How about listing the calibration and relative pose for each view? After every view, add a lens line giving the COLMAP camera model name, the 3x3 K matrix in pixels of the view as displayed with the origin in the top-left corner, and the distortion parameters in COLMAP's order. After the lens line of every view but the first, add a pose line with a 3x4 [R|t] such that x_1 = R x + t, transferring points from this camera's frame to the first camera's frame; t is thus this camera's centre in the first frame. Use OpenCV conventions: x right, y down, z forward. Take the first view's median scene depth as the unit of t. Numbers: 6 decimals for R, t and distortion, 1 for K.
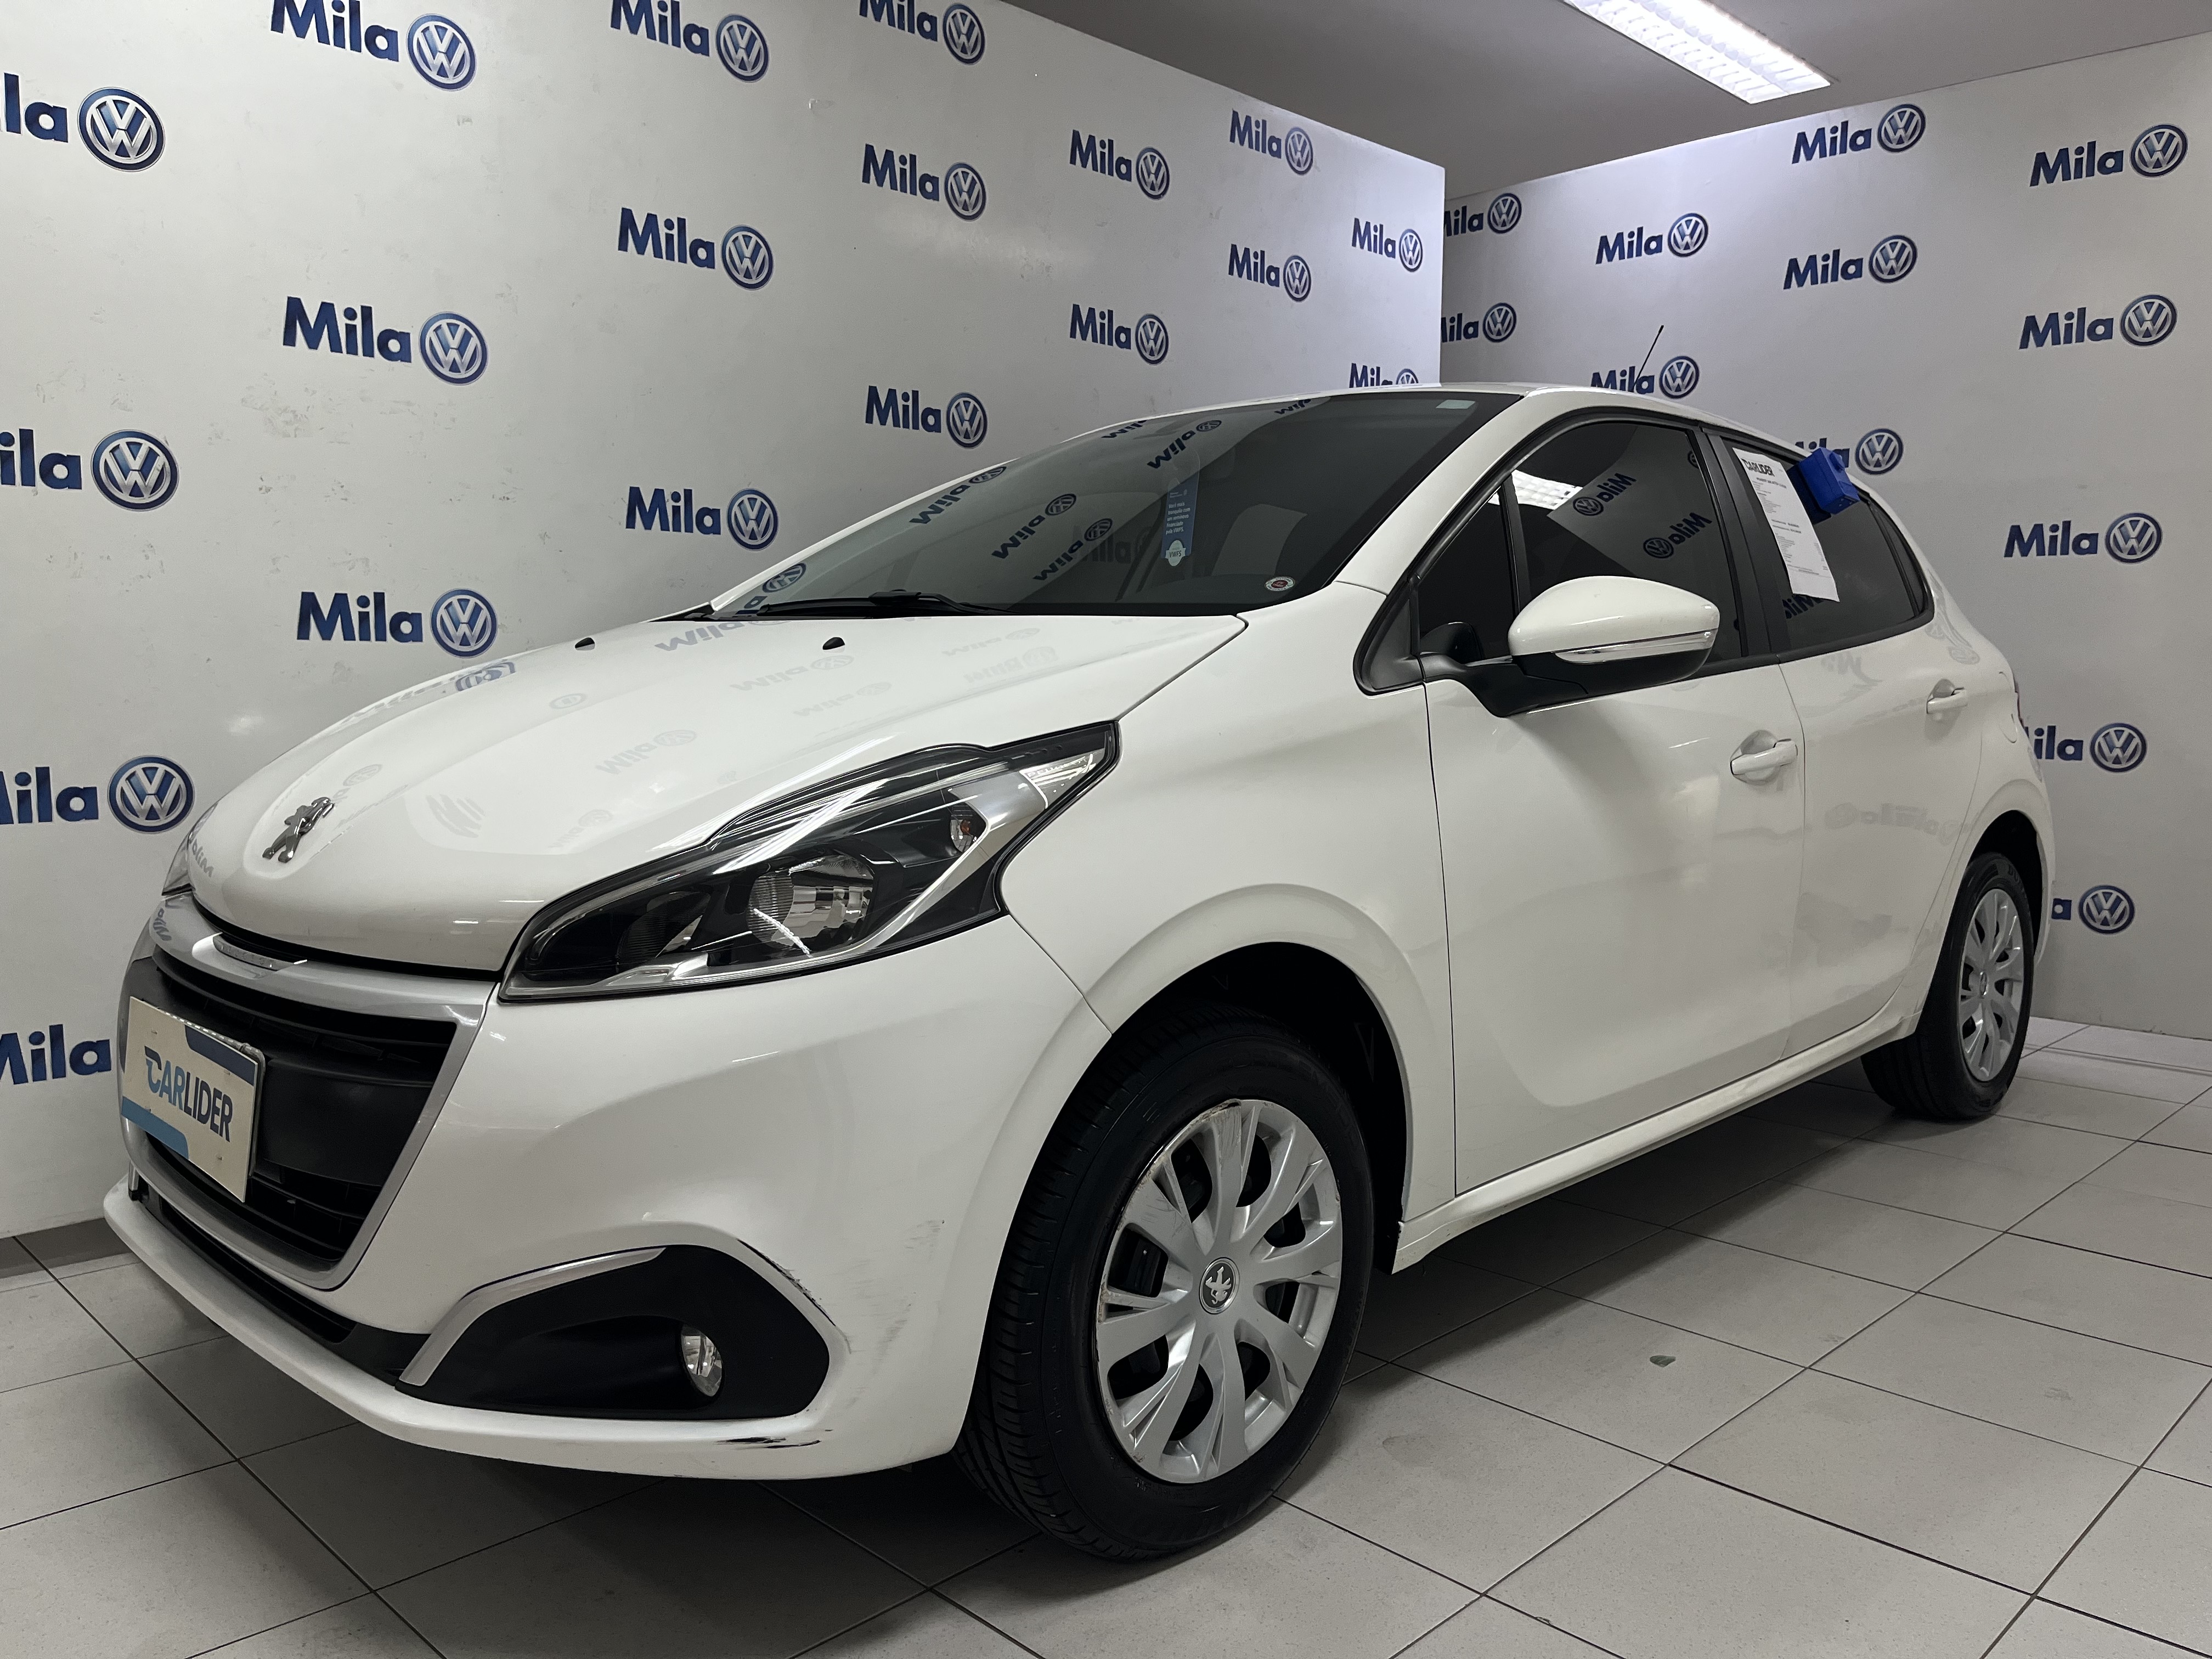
lens RADIAL K [[1665.8, 0, 1107.0], [0, 1665.8, 929.6], [0, 0, 1]] dist [0.076003, -0.096493]
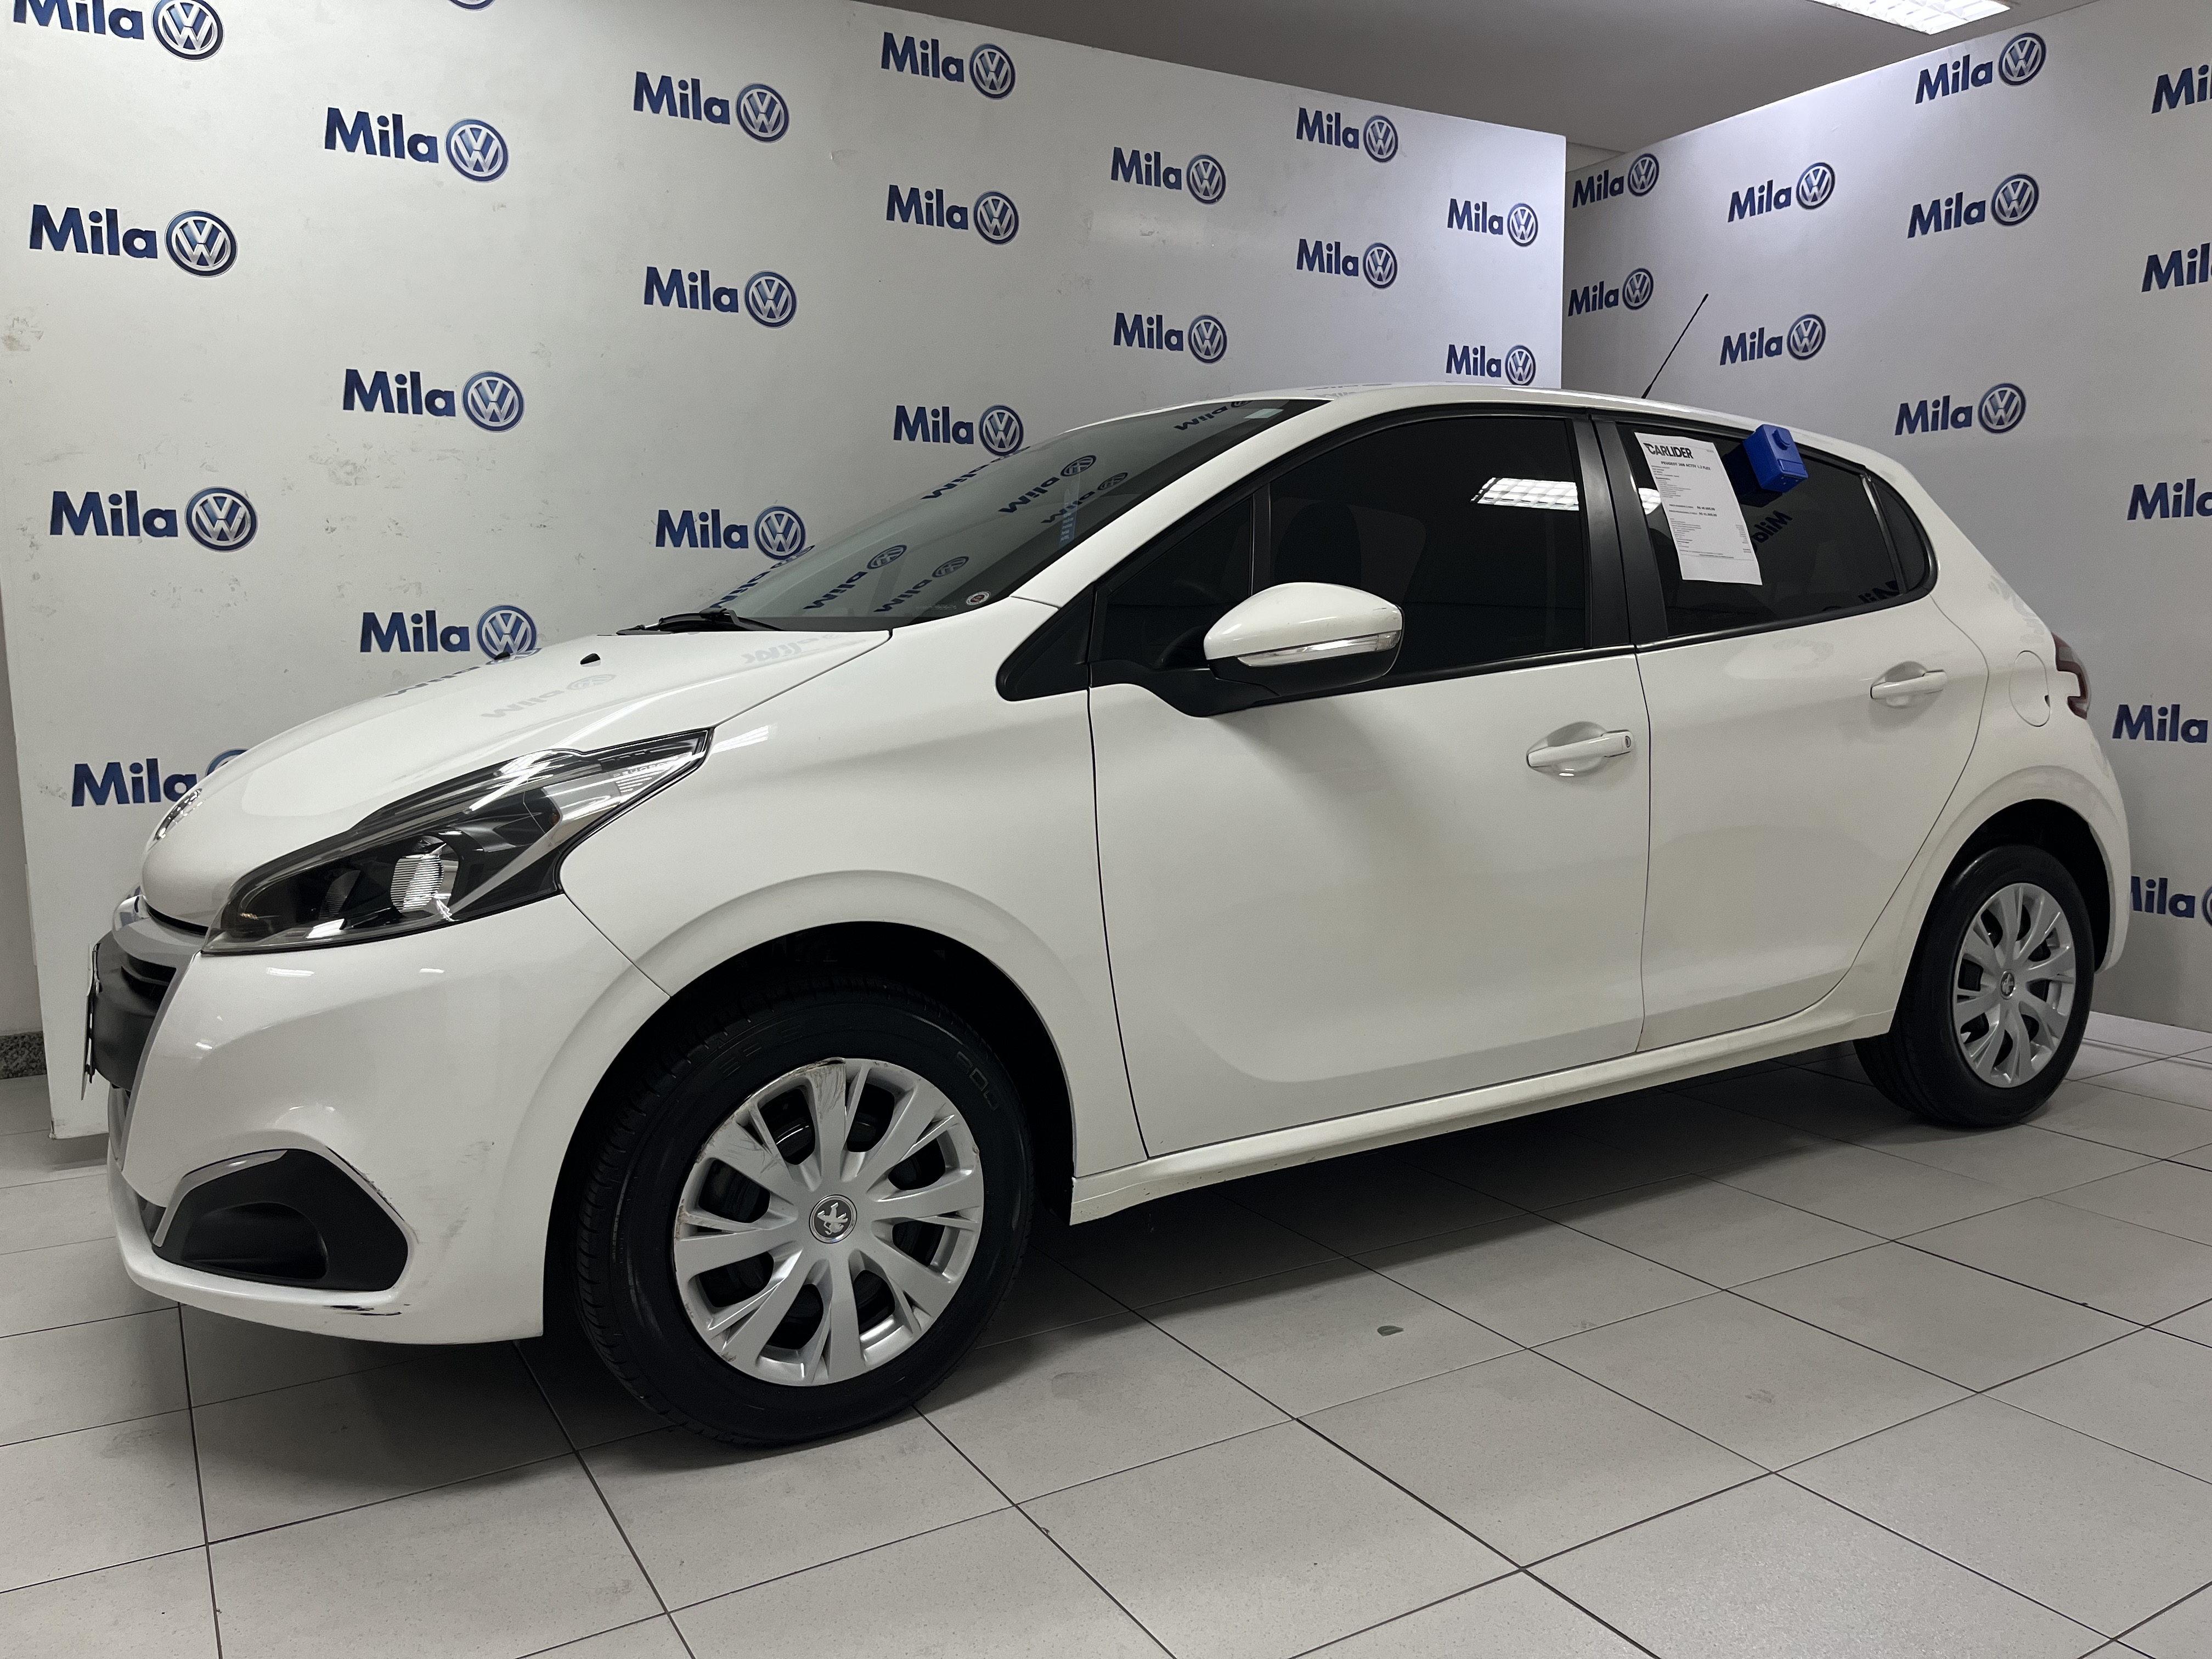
lens RADIAL K [[1665.8, 0, 1107.0], [0, 1665.8, 929.6], [0, 0, 1]] dist [0.076003, -0.096493]
pose [[0.967699, 0.025620, -0.250802, 0.305319], [-0.021212, 0.999570, 0.020263, -0.007389], [0.251213, -0.014289, 0.967826, -0.035334]]
